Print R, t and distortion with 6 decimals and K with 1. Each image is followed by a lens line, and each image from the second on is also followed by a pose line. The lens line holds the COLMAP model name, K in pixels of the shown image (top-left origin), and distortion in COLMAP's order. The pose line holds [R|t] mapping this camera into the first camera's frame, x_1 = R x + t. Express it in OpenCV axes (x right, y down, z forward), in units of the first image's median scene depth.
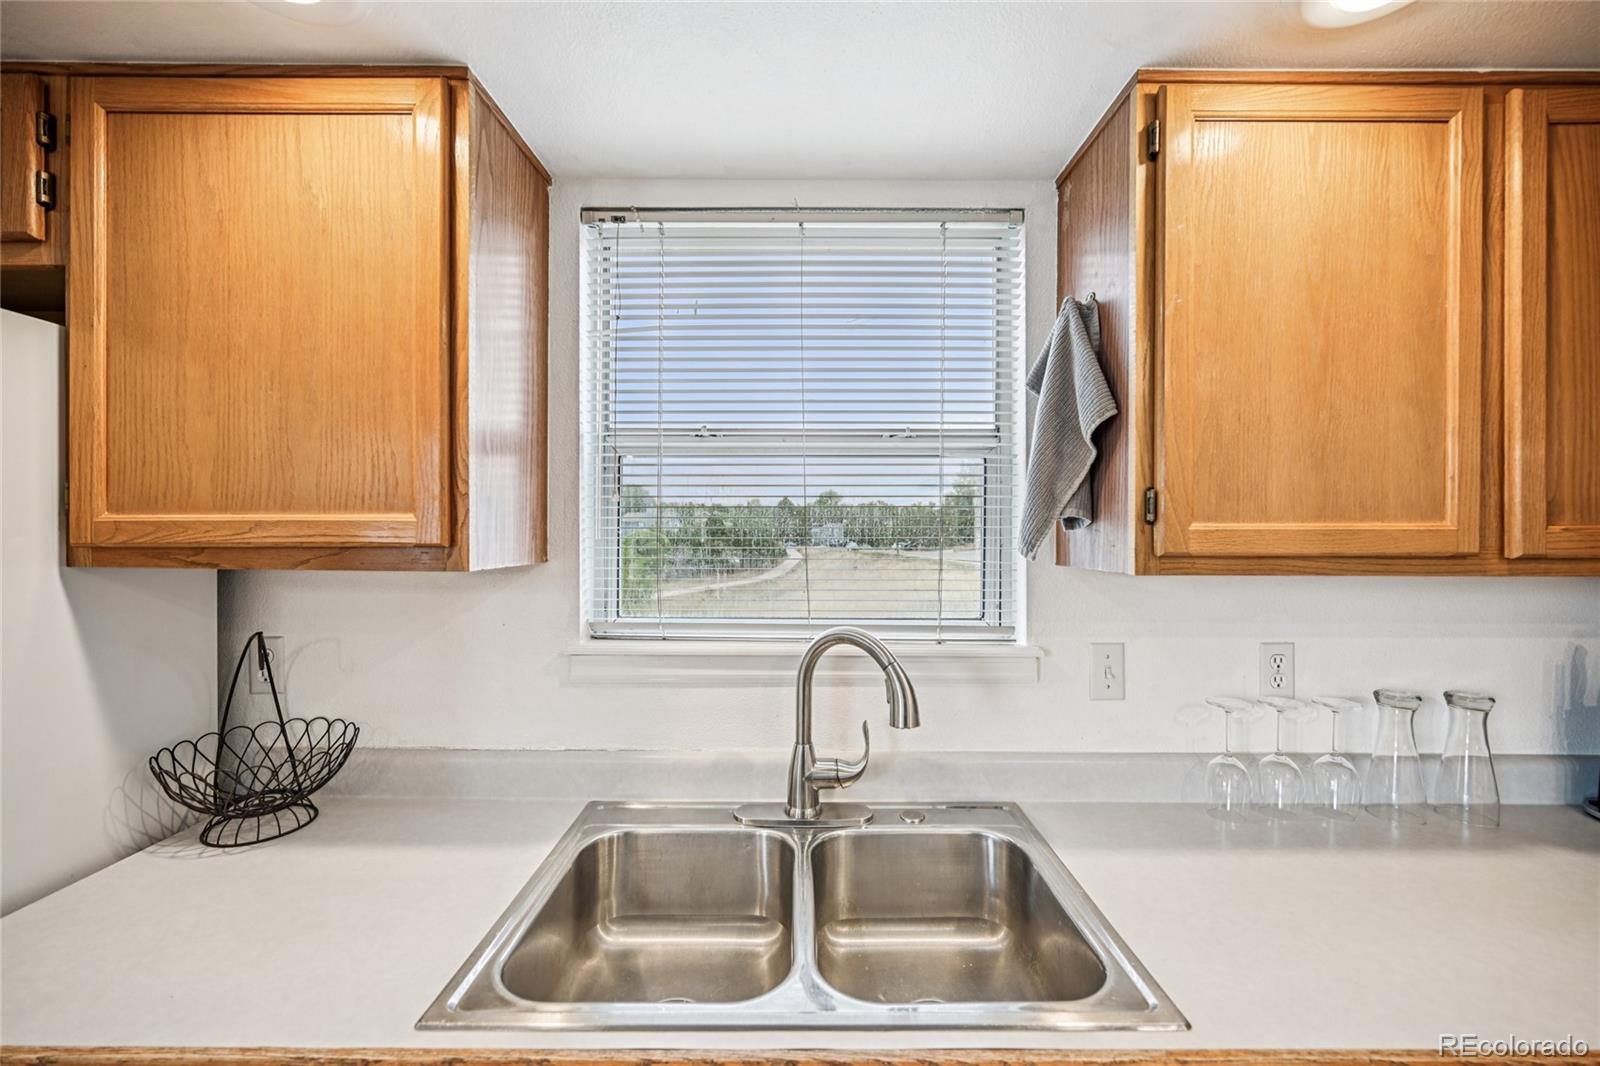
lens RADIAL K [[627.2, 0, 805.3], [0, 627.2, 536.4], [0, 0, 1]] dist [-0.000856, -0.000209]
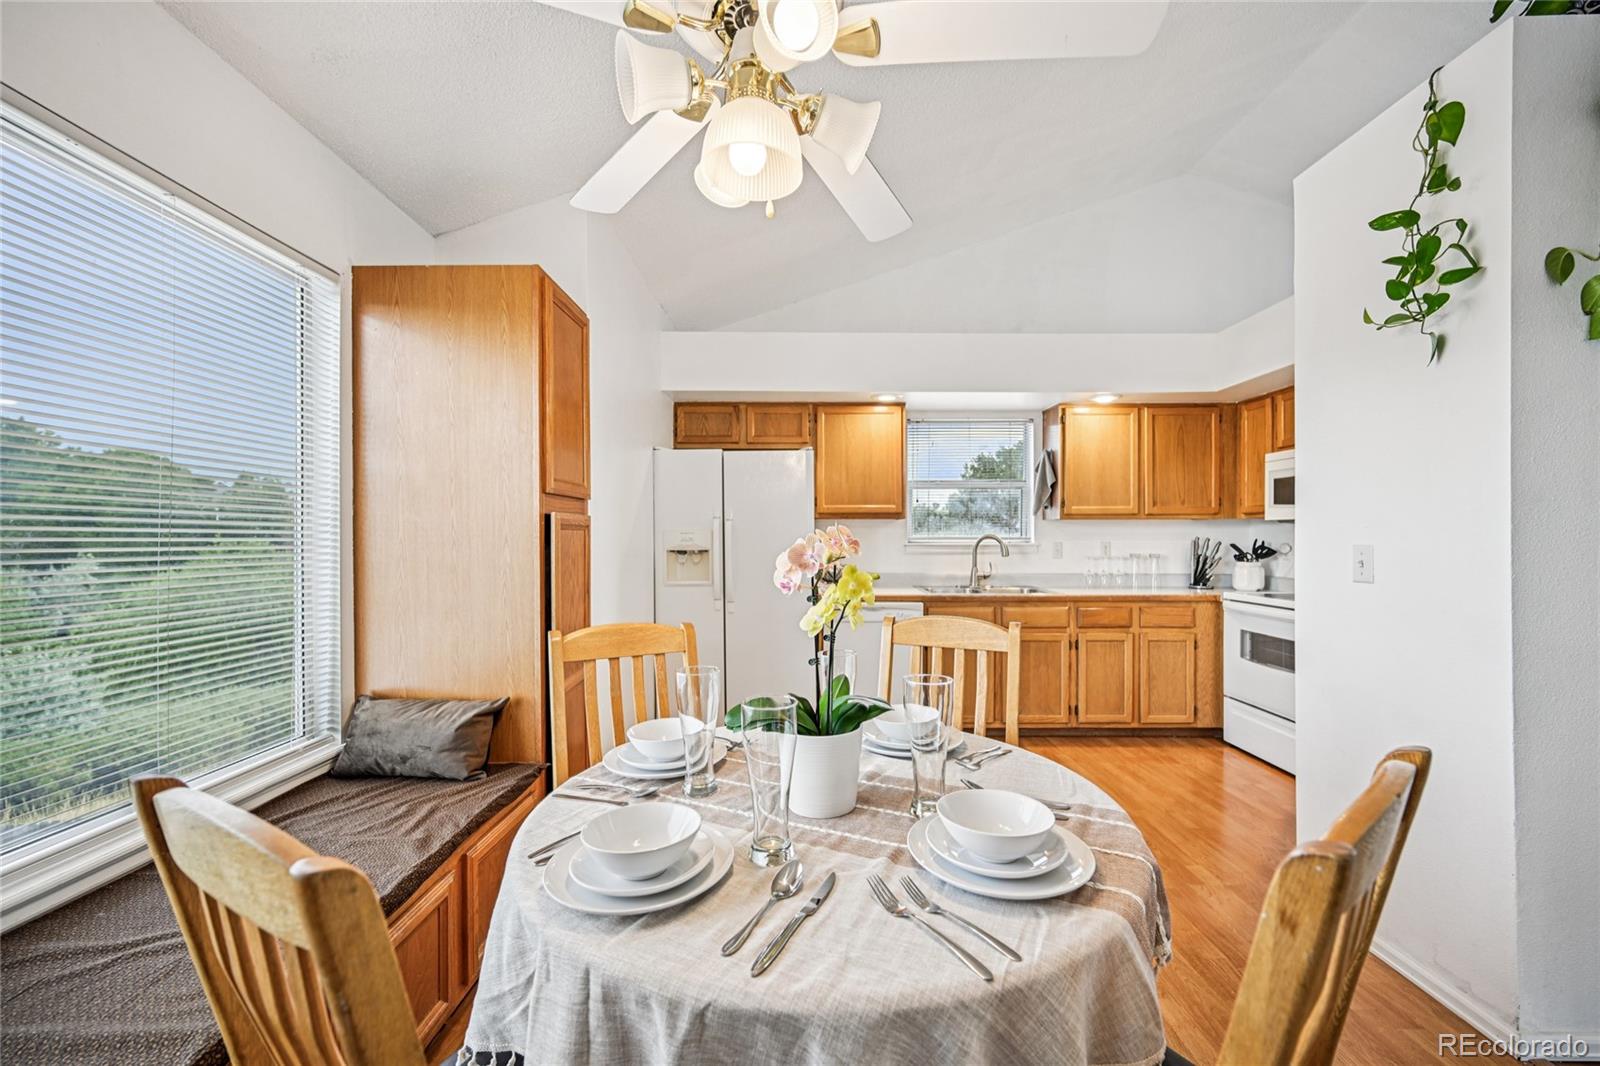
lens RADIAL K [[629.6, 0, 807.6], [0, 629.6, 540.3], [0, 0, 1]] dist [-0.001150, 0.000272]
pose [[0.999974, -0.004694, 0.005511, -1.242371], [0.004680, 0.999985, 0.002695, 0.189914], [-0.005524, -0.002669, 0.999981, -3.345546]]
